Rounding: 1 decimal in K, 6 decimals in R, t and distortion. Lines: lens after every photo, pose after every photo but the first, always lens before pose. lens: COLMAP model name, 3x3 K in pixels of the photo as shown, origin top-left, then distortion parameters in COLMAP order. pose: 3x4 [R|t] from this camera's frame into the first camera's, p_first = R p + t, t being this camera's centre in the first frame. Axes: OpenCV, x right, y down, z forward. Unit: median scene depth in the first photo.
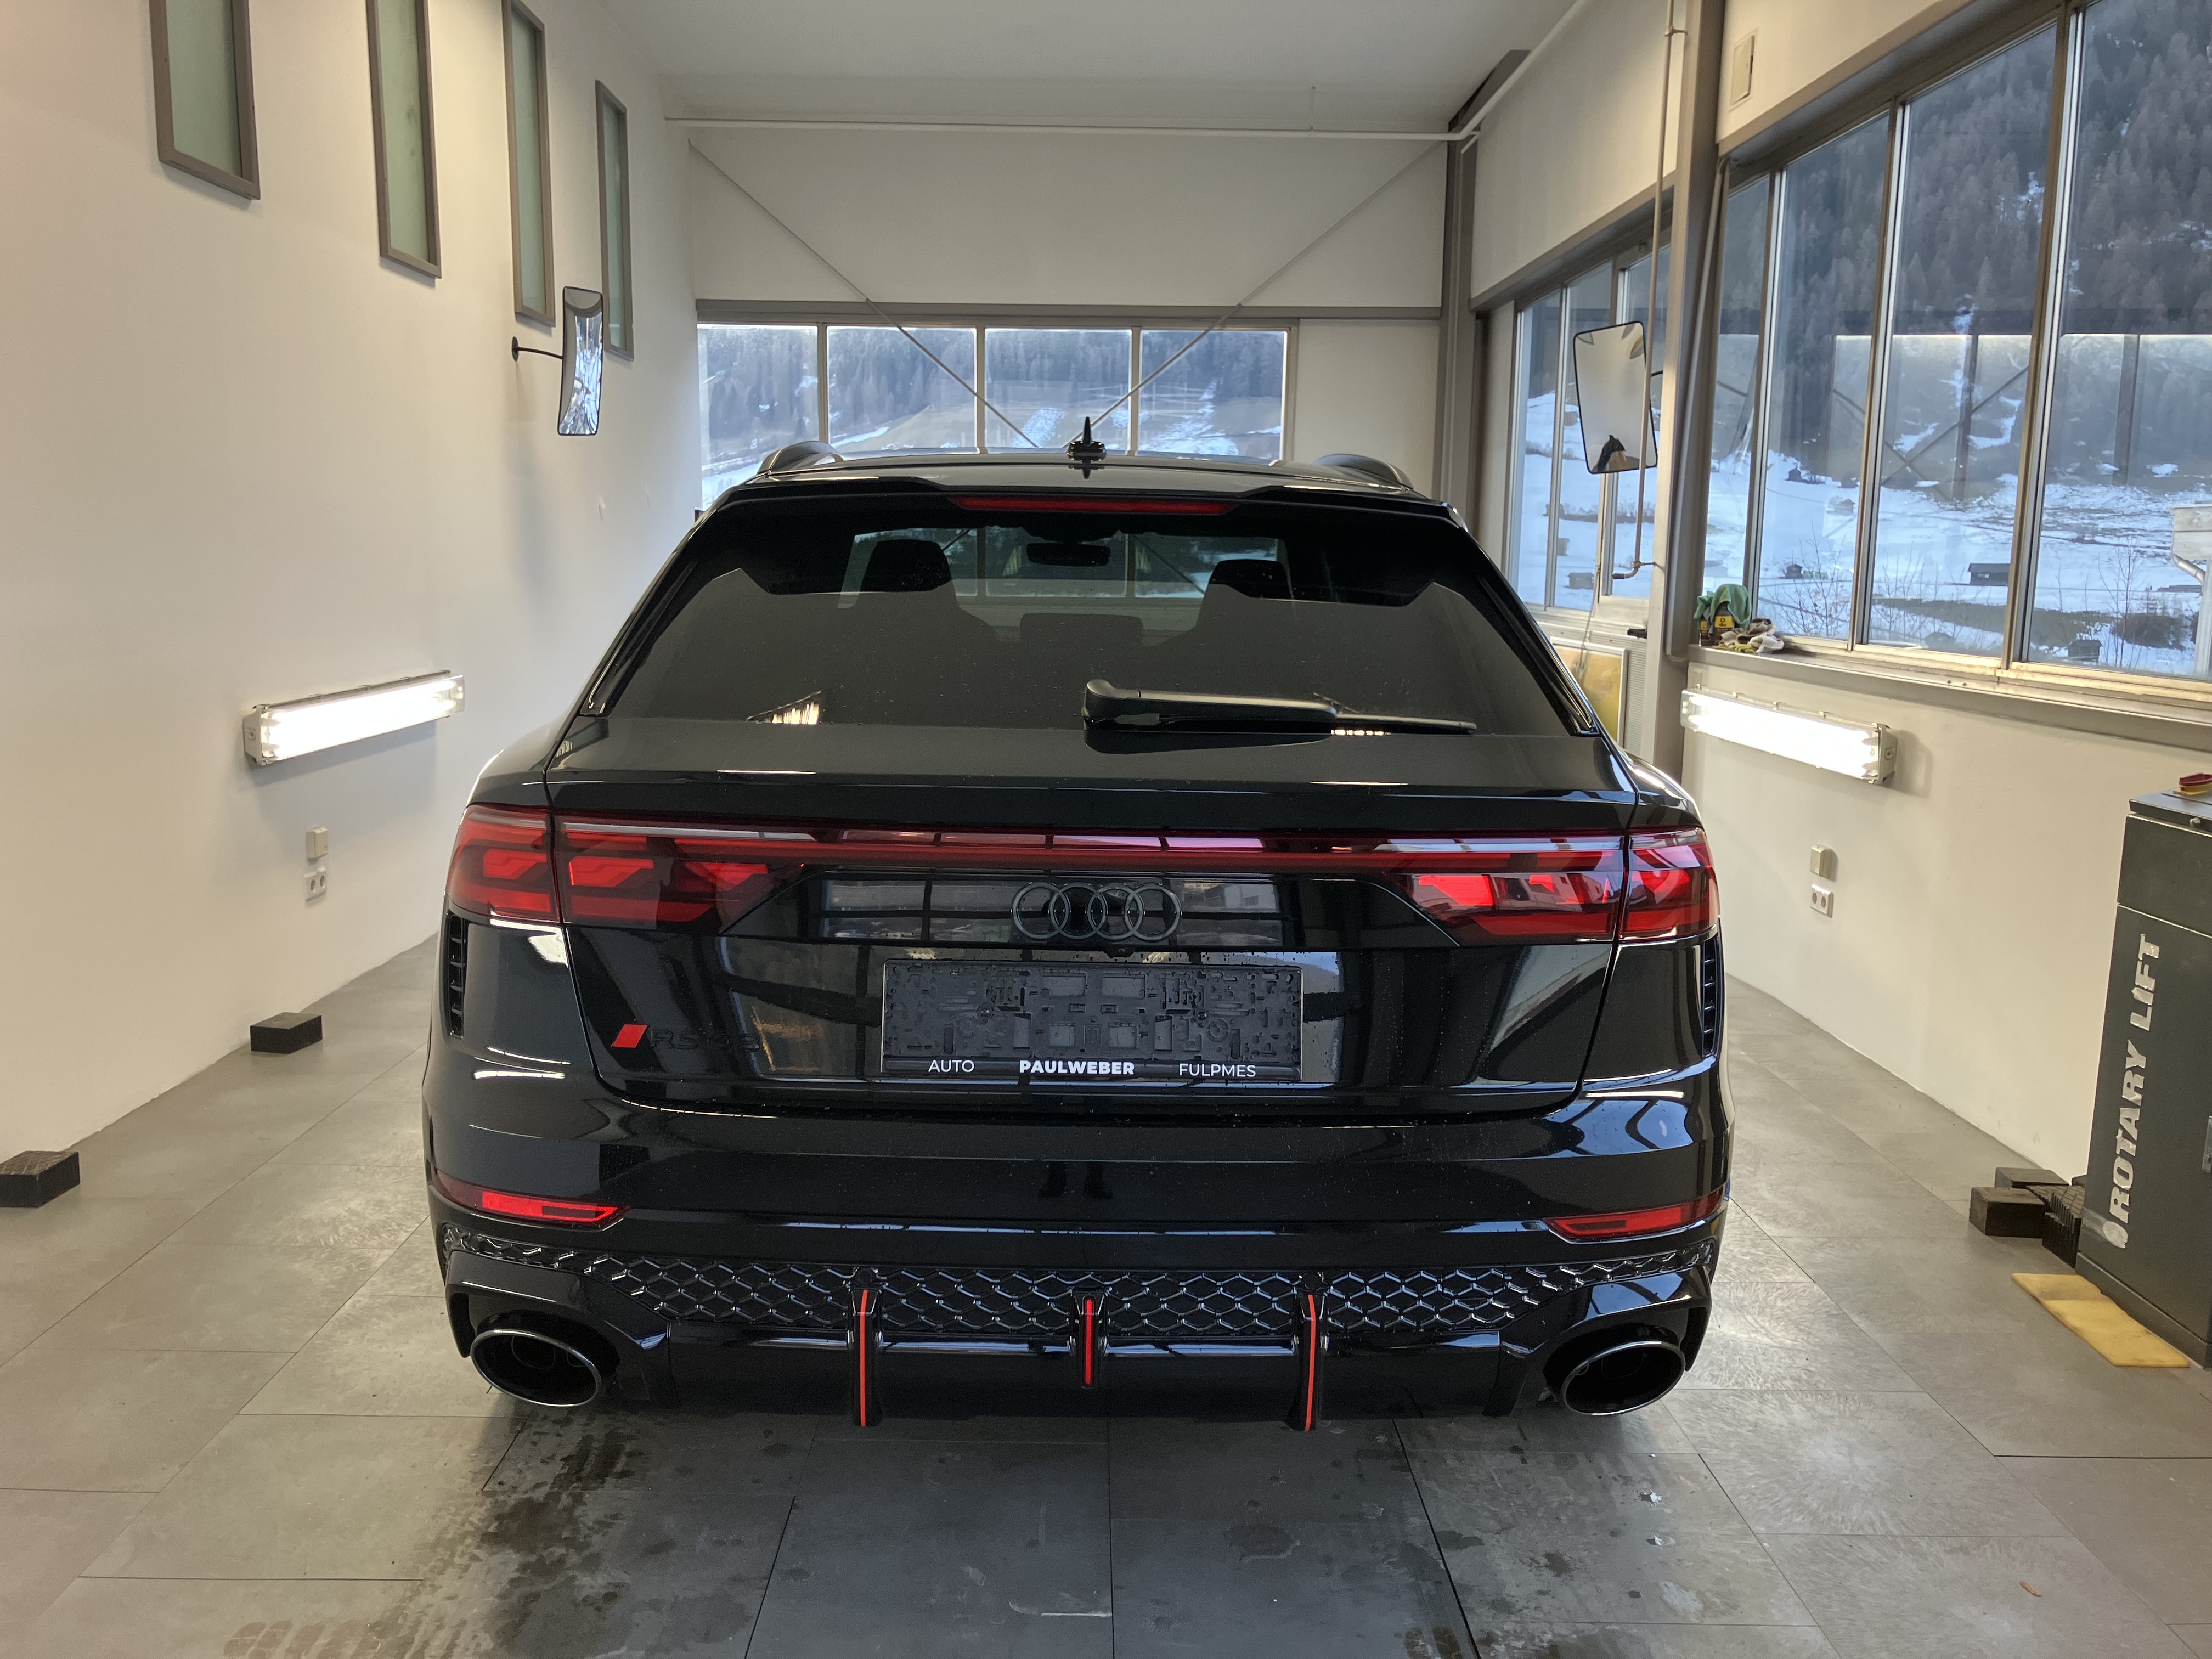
lens RADIAL K [[1788.4, 0, 1102.5], [0, 1788.4, 834.1], [0, 0, 1]] dist [0.013121, -0.007970]
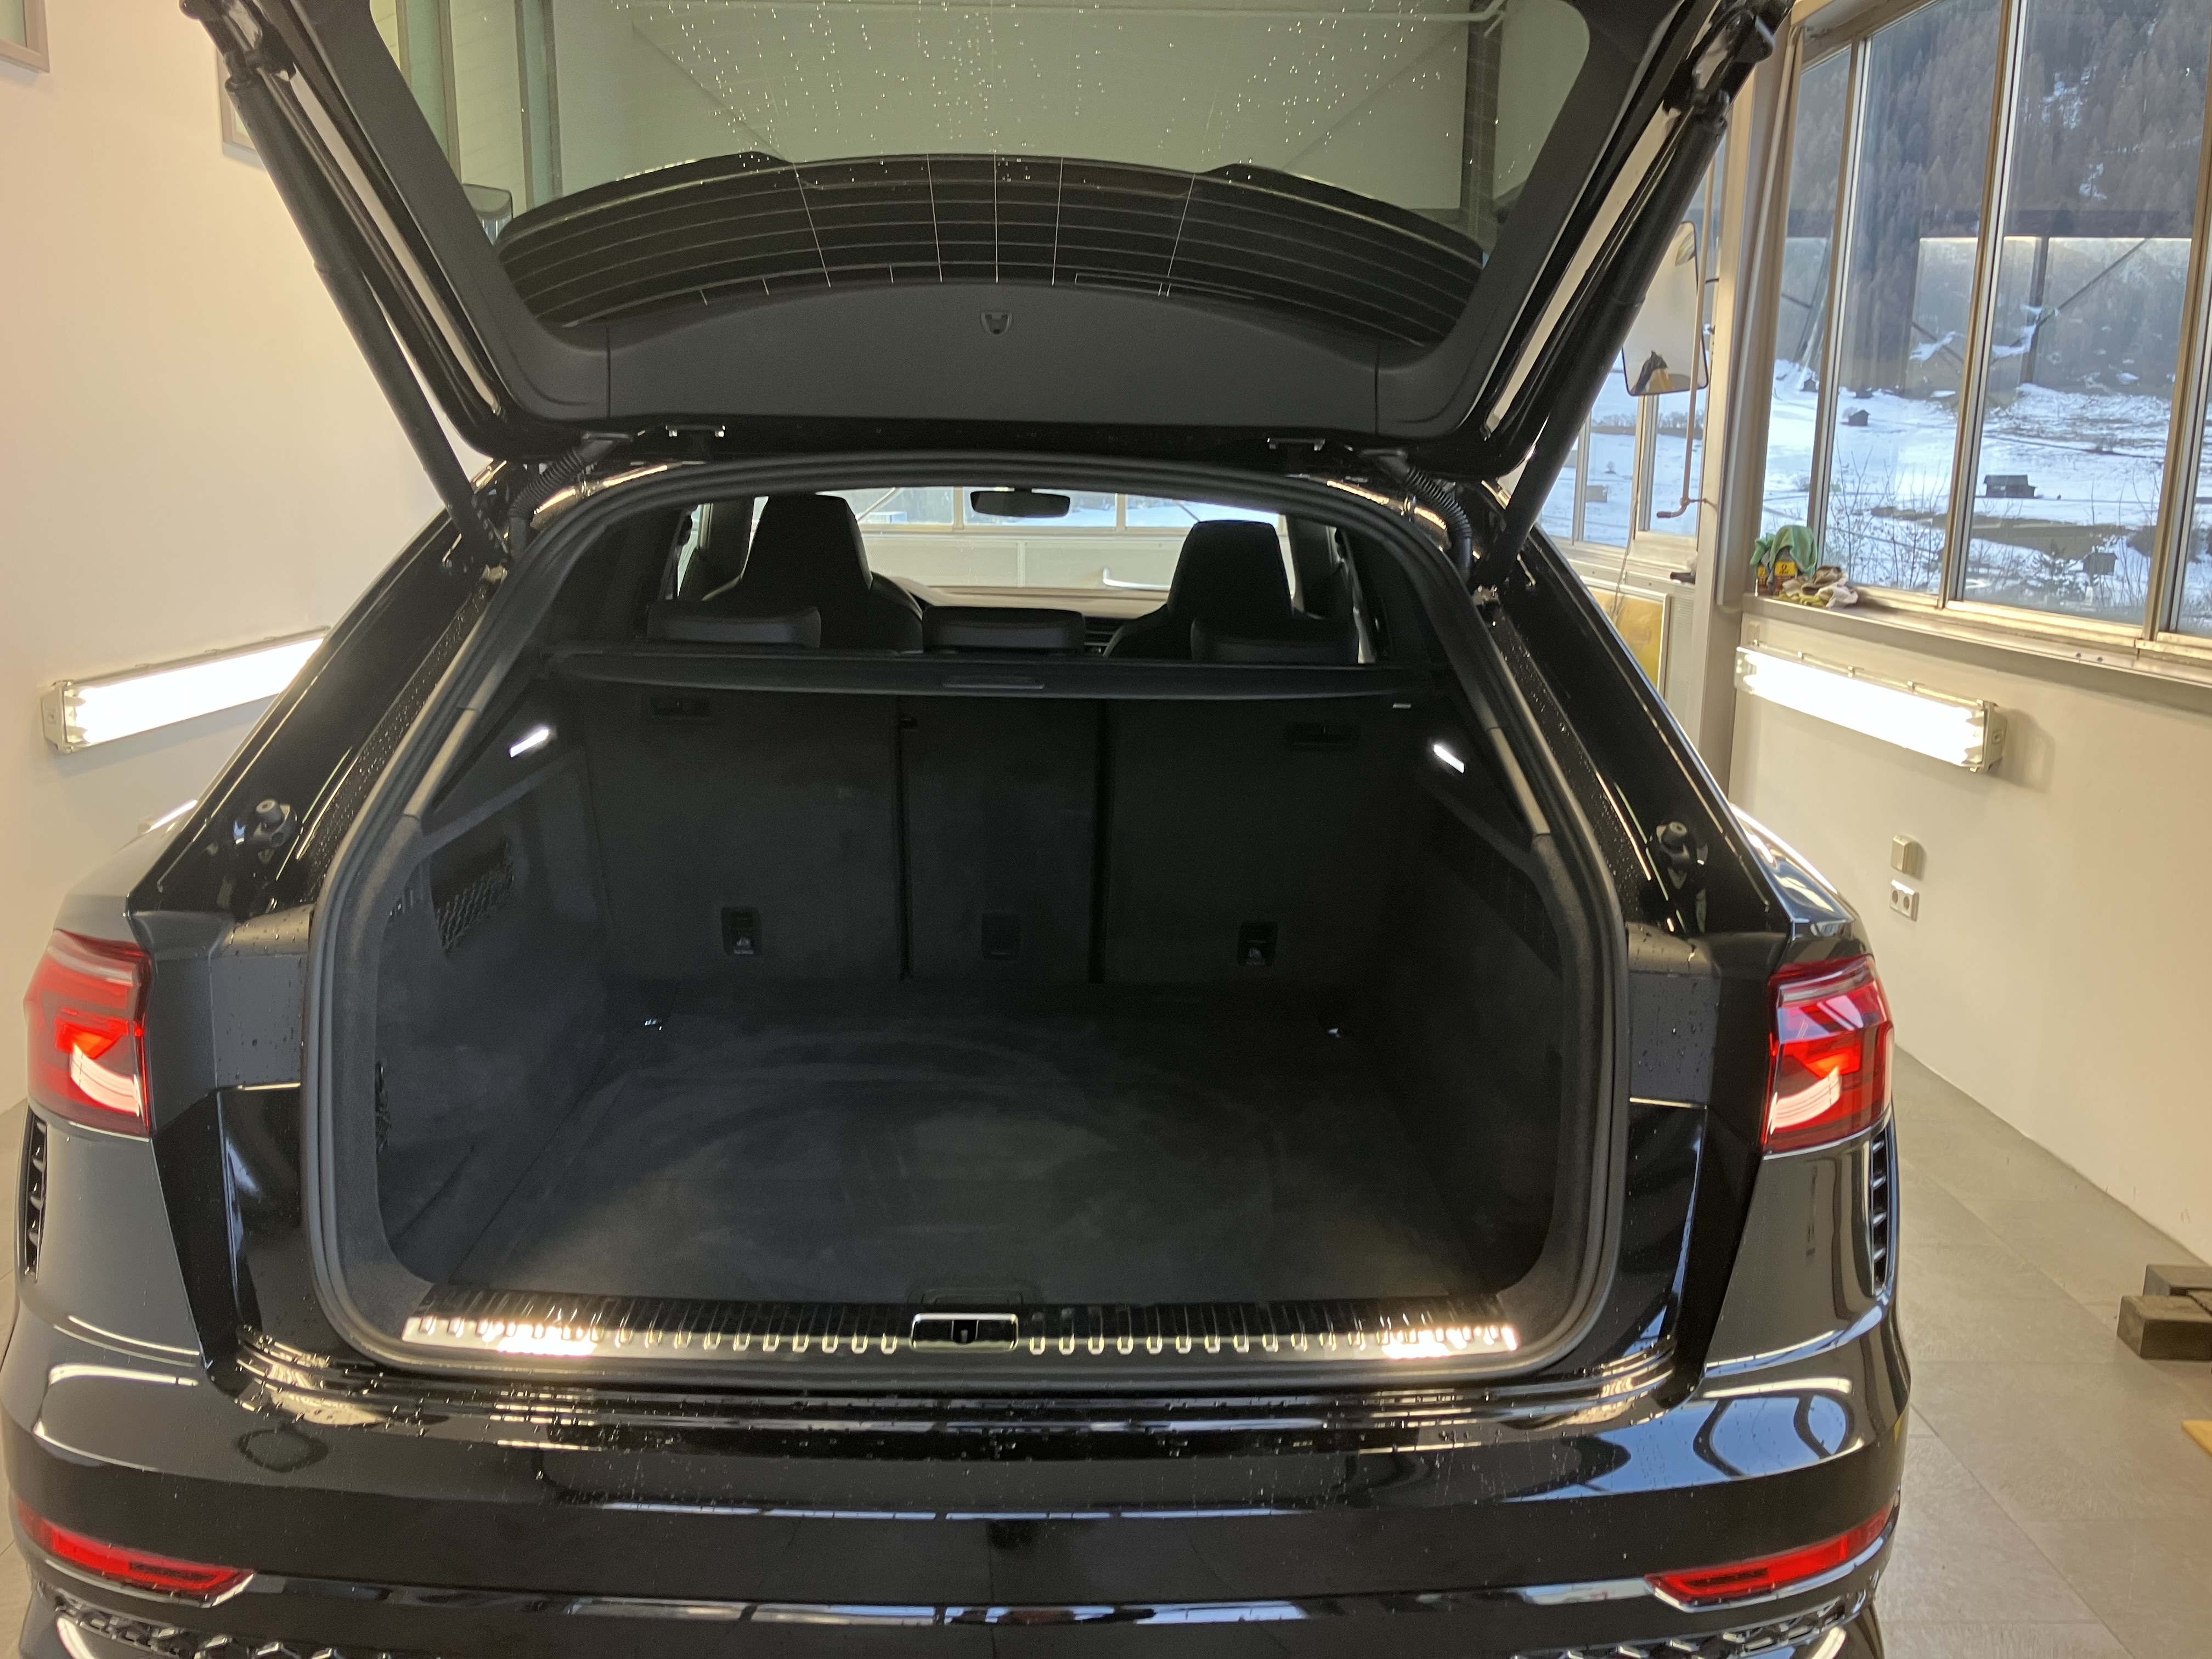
lens RADIAL K [[1788.4, 0, 1103.3], [0, 1788.4, 821.7], [0, 0, 1]] dist [0.013121, -0.007970]
pose [[0.999994, -0.000474, -0.003493, 0.016875], [0.000615, 0.999171, 0.040696, -0.030736], [0.003471, -0.040698, 0.999165, 0.119998]]
